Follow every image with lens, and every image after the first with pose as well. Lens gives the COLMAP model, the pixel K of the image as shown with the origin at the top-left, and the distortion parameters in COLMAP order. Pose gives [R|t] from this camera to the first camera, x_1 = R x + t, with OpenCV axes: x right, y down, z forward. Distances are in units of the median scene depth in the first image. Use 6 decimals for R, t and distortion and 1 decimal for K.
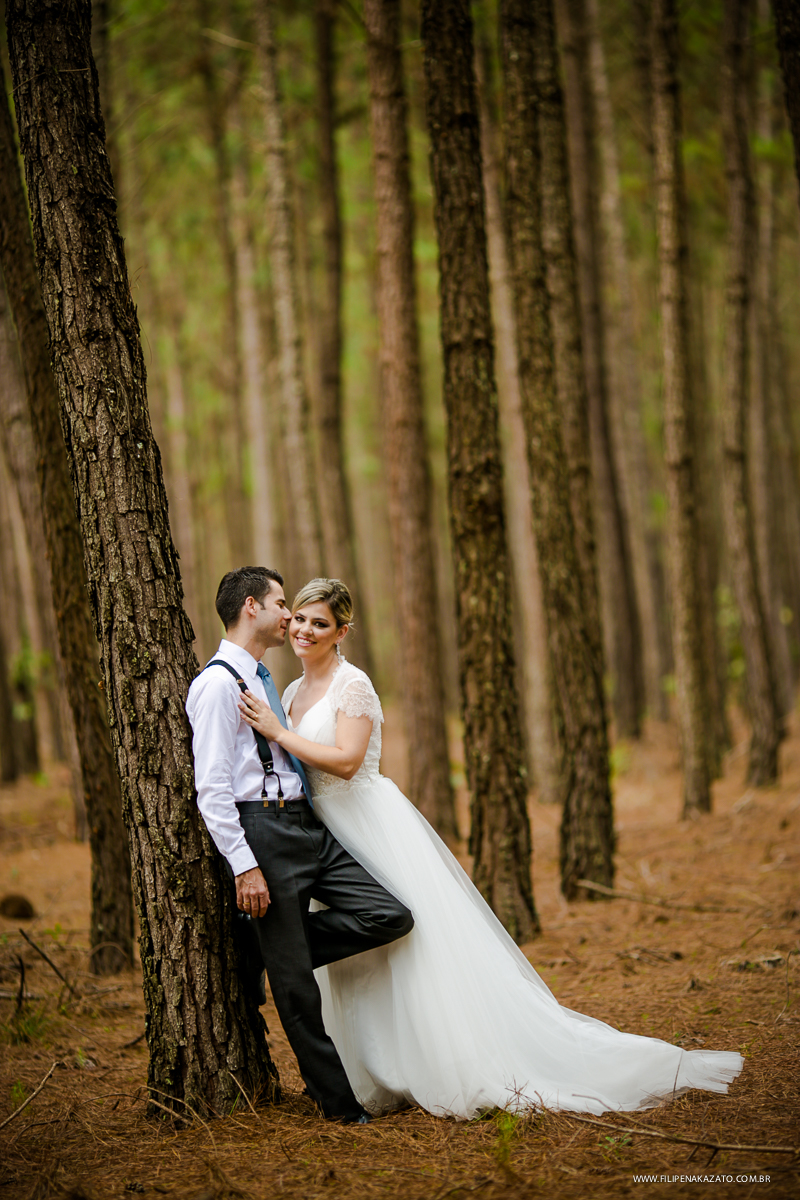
lens RADIAL K [[4612.3, 0, 403.2], [0, 4612.3, 608.4], [0, 0, 1]] dist [0.270324, 0.000000]
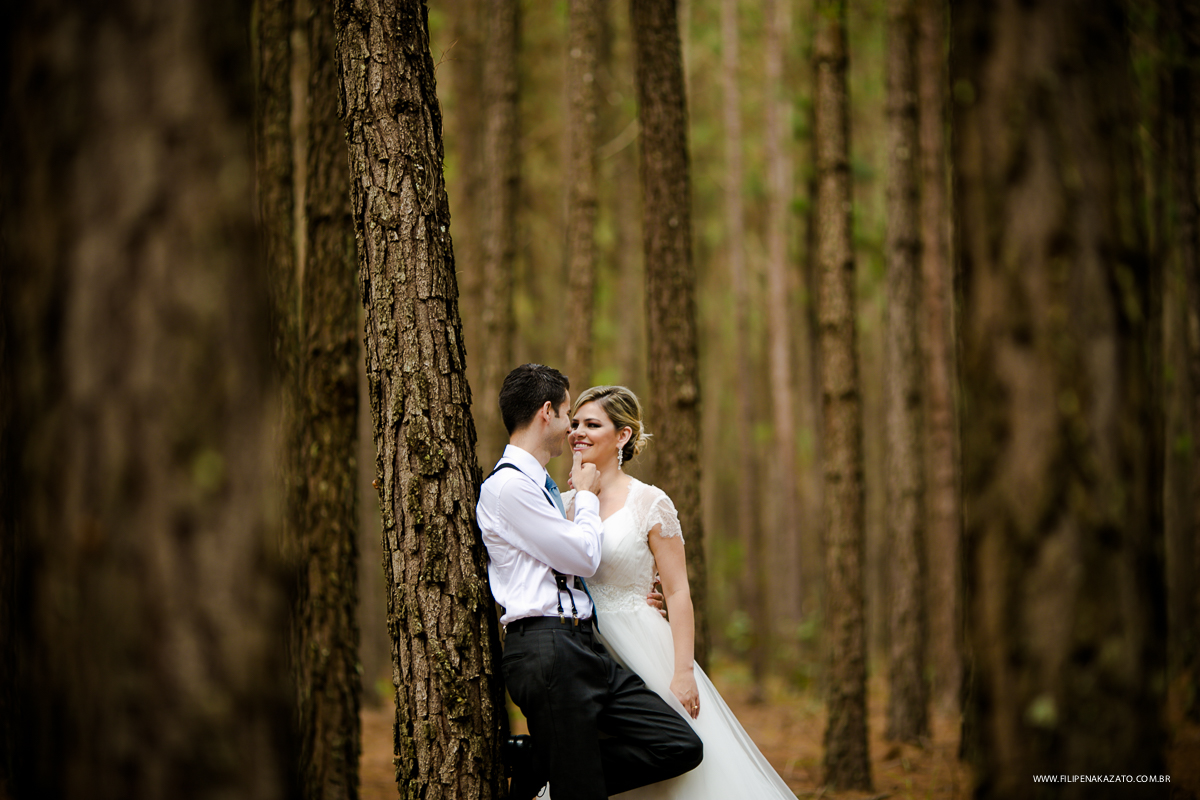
lens RADIAL K [[4612.3, 0, 662.7], [0, 4612.3, 408.2], [0, 0, 1]] dist [0.270324, 0.000000]
pose [[0.963527, 0.077089, 0.256269, -0.250178], [-0.063621, 0.996142, -0.060448, 0.054206], [-0.259940, 0.041939, 0.964714, 0.093183]]
